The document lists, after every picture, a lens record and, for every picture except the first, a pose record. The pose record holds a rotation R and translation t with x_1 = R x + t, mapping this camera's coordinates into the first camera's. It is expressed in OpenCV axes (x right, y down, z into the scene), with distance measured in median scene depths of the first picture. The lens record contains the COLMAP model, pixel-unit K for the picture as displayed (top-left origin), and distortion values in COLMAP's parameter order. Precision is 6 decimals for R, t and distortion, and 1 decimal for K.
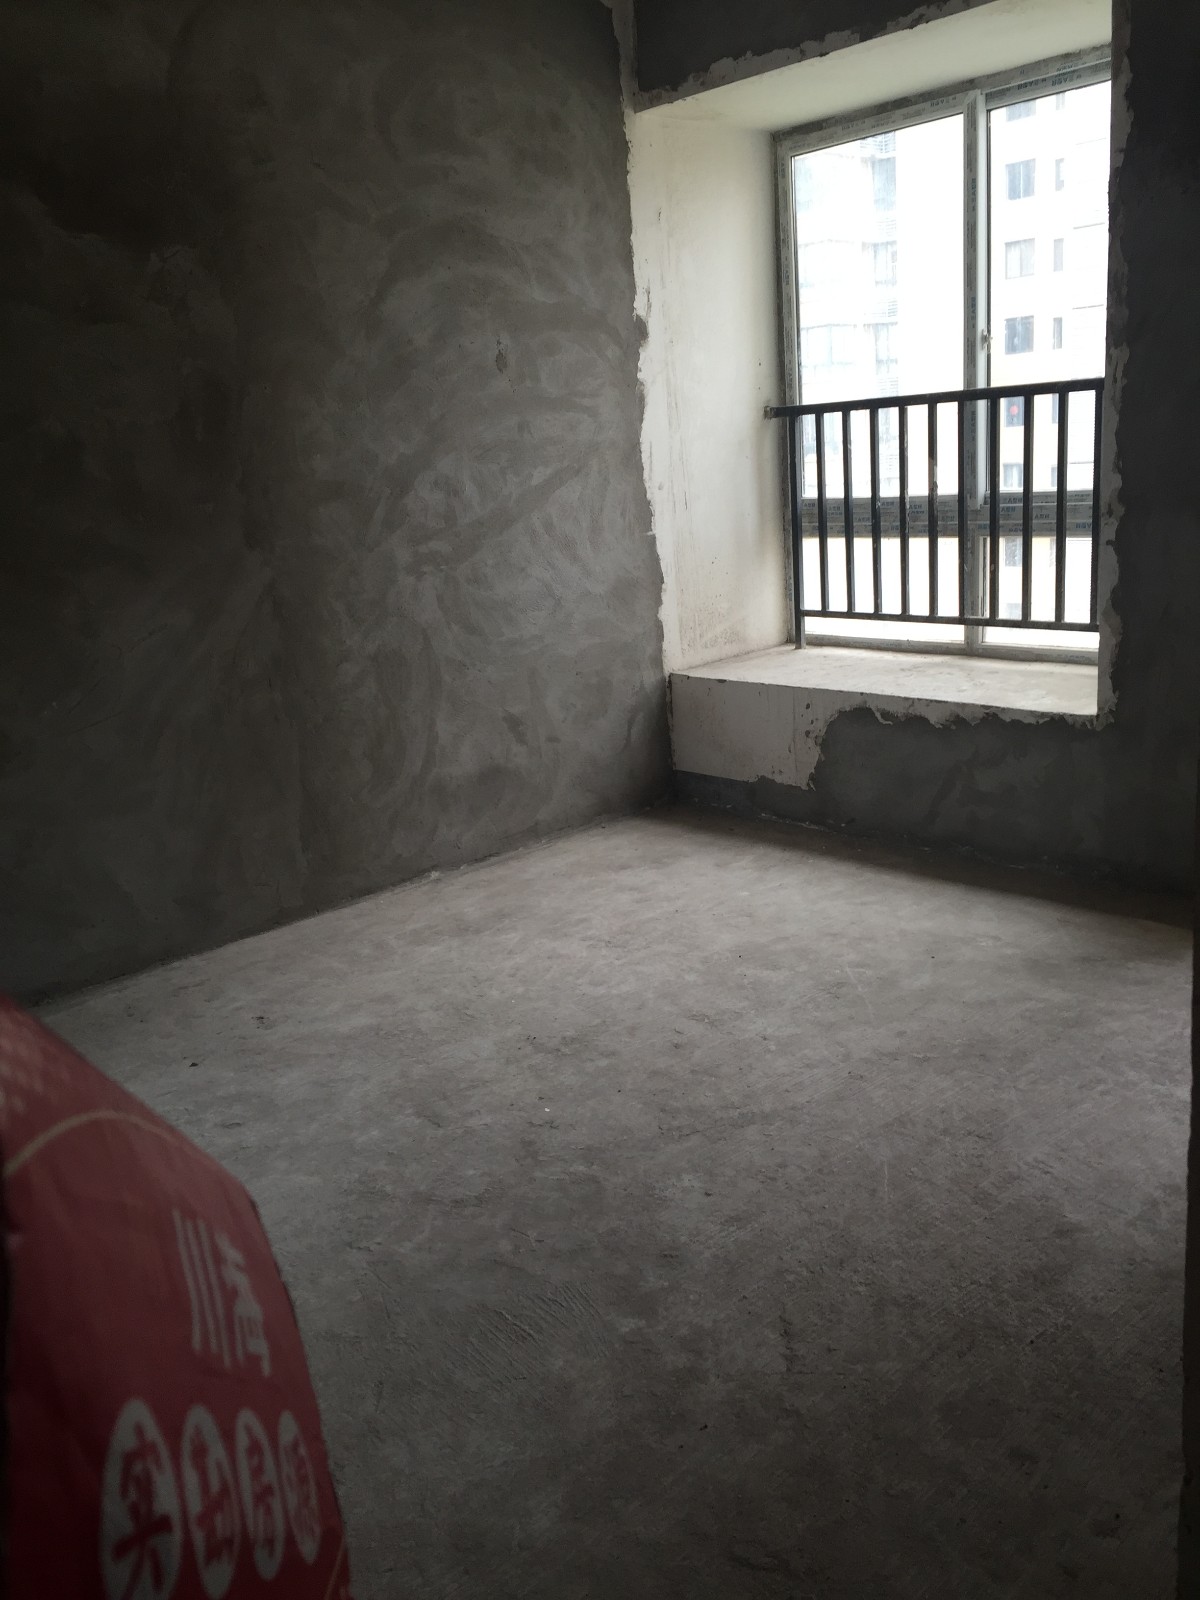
lens RADIAL K [[1373.2, 0, 620.3], [0, 1373.2, 803.1], [0, 0, 1]] dist [0.082894, -0.102801]
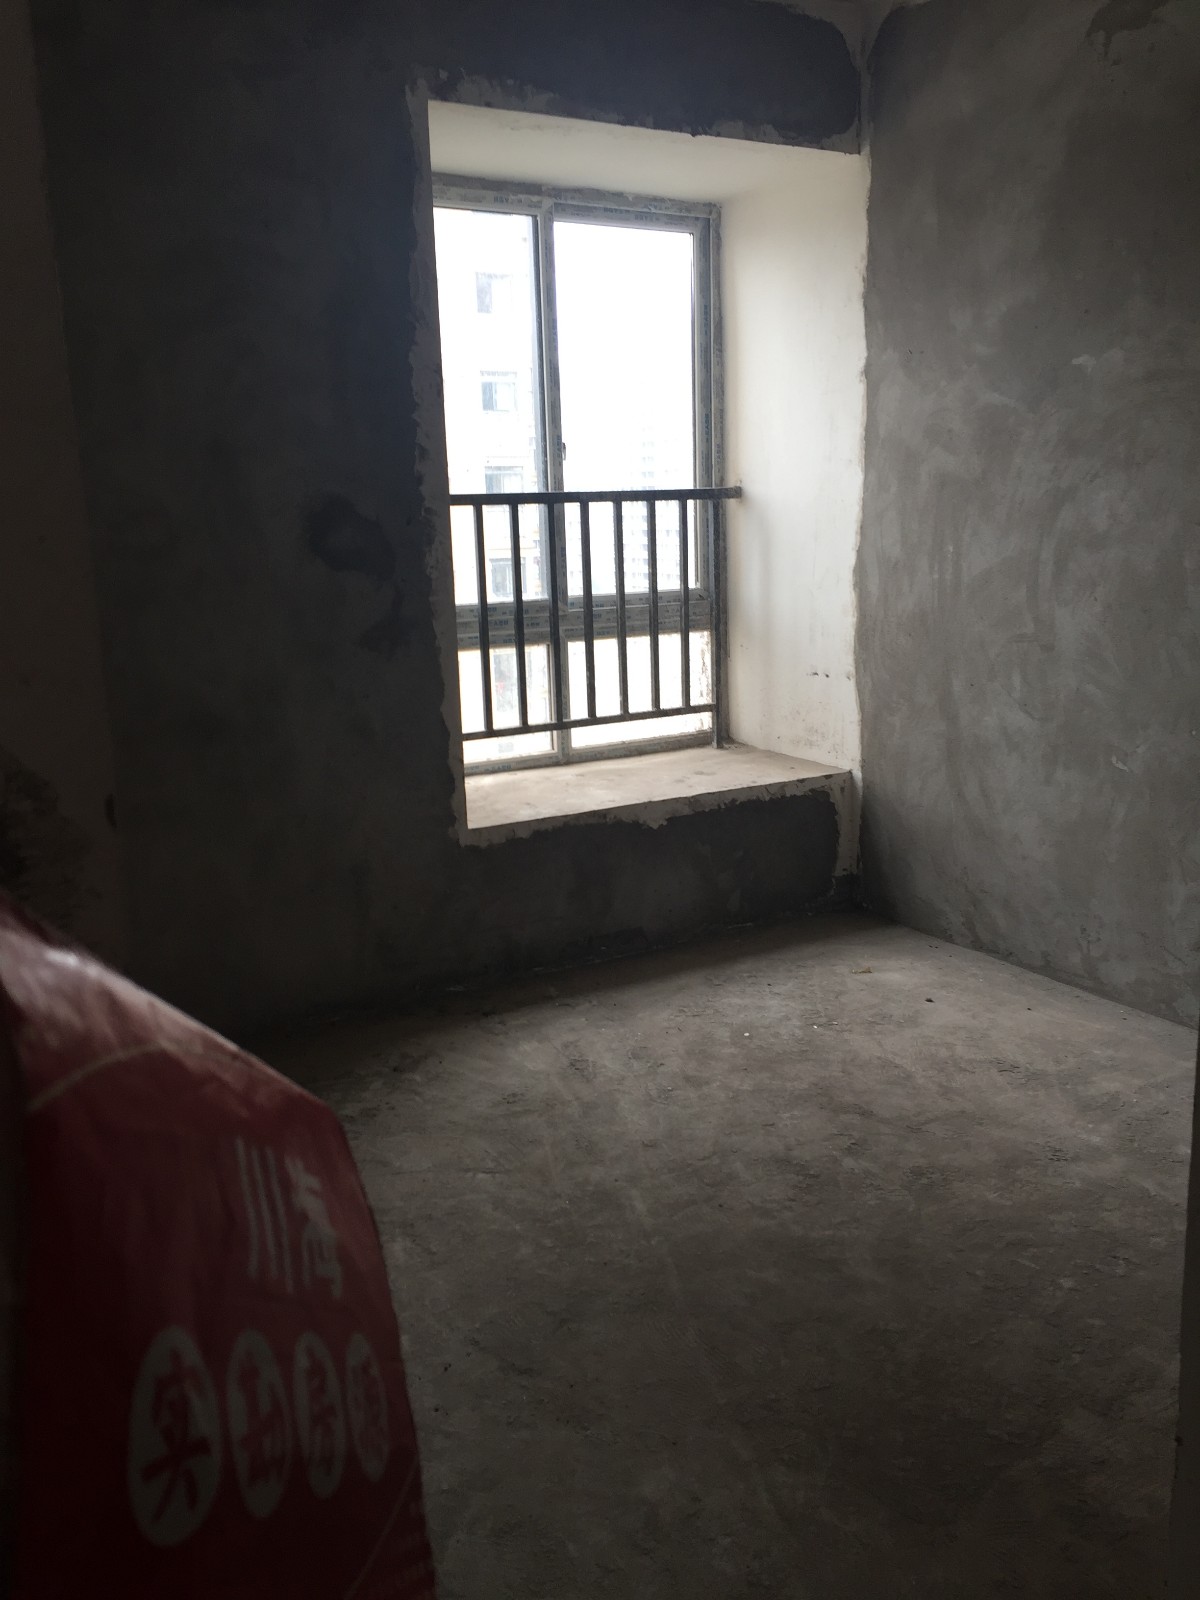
lens RADIAL K [[1373.2, 0, 620.3], [0, 1373.2, 803.1], [0, 0, 1]] dist [0.082894, -0.102801]
pose [[0.230096, -0.139675, 0.963092, -0.736102], [0.266009, 0.960984, 0.075816, -0.152916], [-0.936106, 0.238746, 0.258274, 0.782336]]
